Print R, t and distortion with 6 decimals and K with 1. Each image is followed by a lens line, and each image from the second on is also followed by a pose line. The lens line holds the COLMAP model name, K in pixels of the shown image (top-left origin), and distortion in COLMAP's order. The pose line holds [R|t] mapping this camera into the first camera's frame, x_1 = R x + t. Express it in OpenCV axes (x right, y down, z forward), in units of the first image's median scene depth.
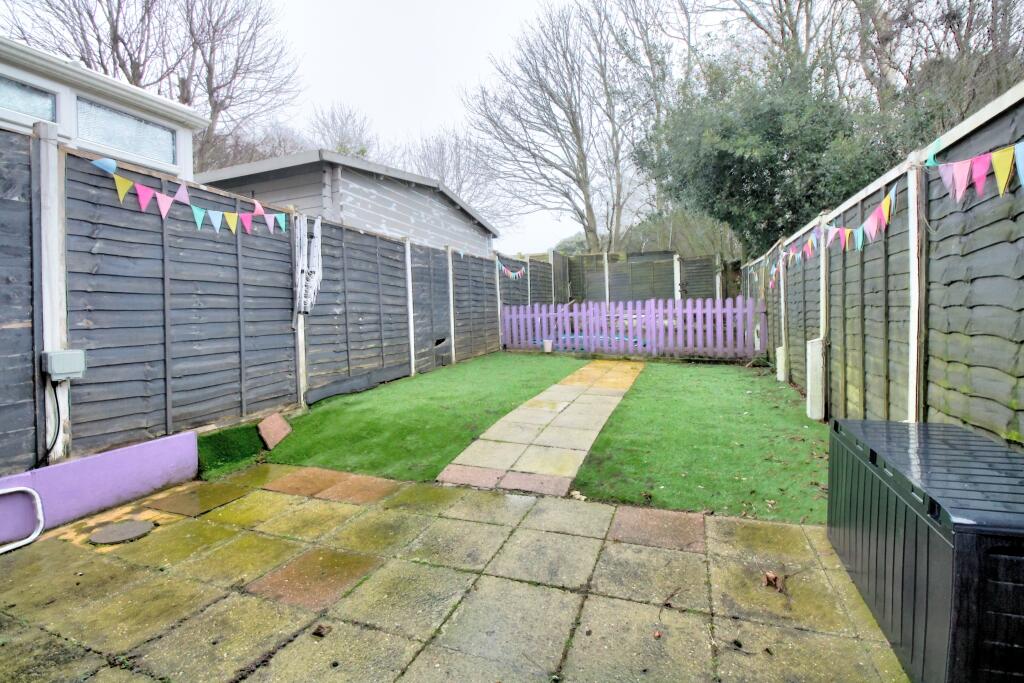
lens RADIAL K [[469.0, 0, 510.0], [0, 469.0, 330.0], [0, 0, 1]] dist [0.000452, 0.000136]
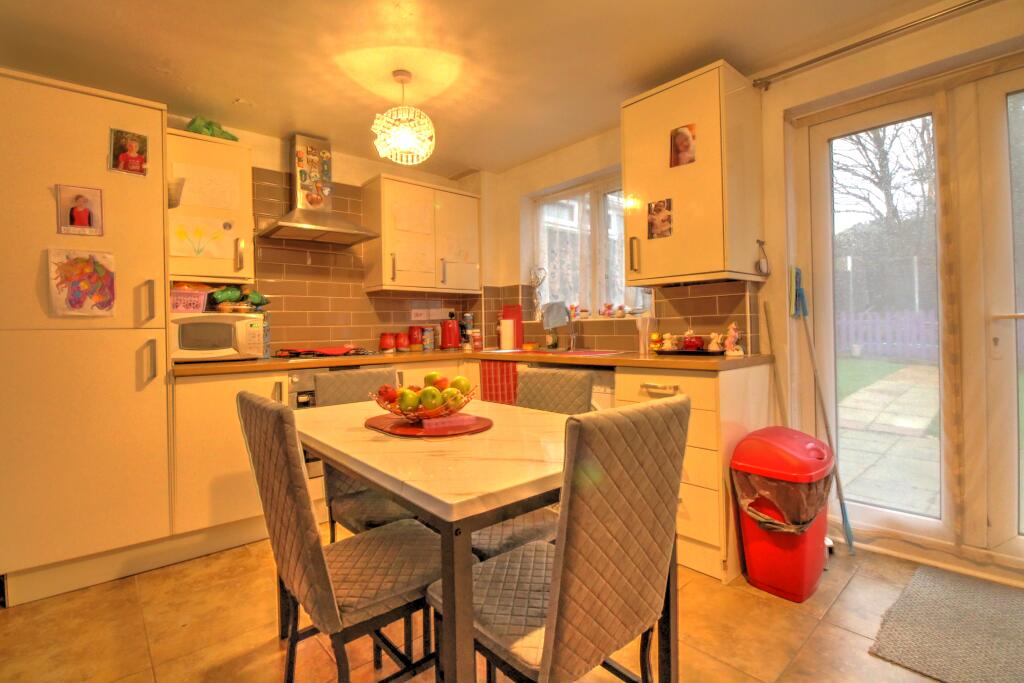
lens RADIAL K [[469.0, 0, 510.0], [0, 469.0, 330.0], [0, 0, 1]] dist [0.000452, 0.000136]
pose [[0.883780, 0.002829, -0.467894, -0.122830], [-0.003985, 0.999991, -0.001480, -0.009428], [0.467886, 0.003173, 0.883783, -0.367469]]
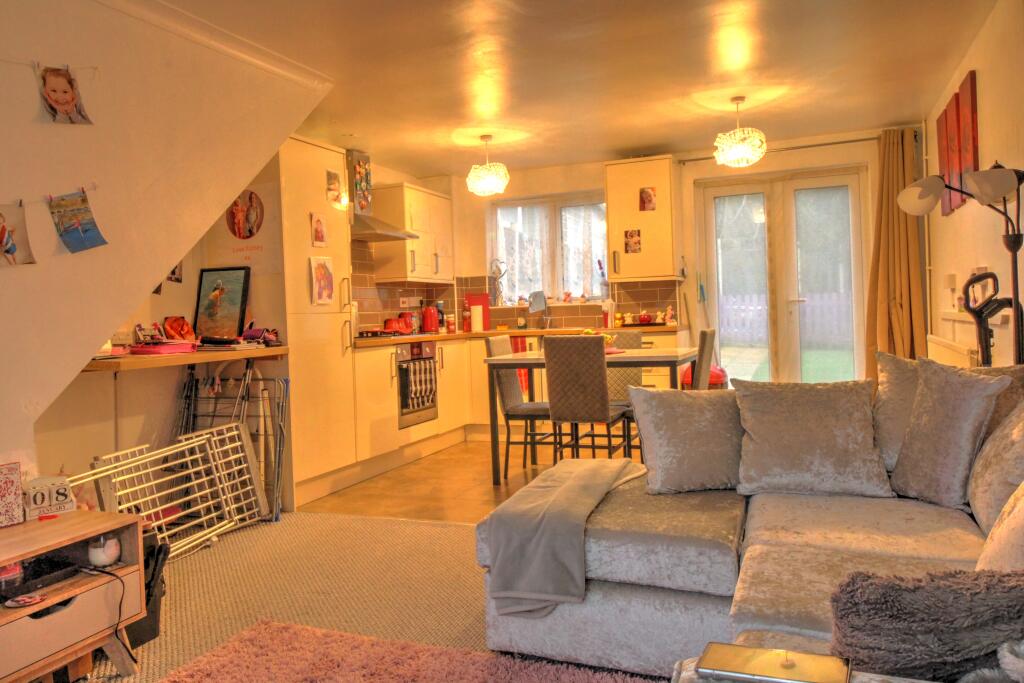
lens RADIAL K [[759.6, 0, 512.0], [0, 759.6, 341.5], [0, 0, 1]] dist [0.001415, 0.000730]
pose [[0.999733, -0.018546, -0.013751, -0.726972], [0.018857, 0.999562, 0.022822, 0.029360], [0.013322, -0.023076, 0.999645, -2.046467]]
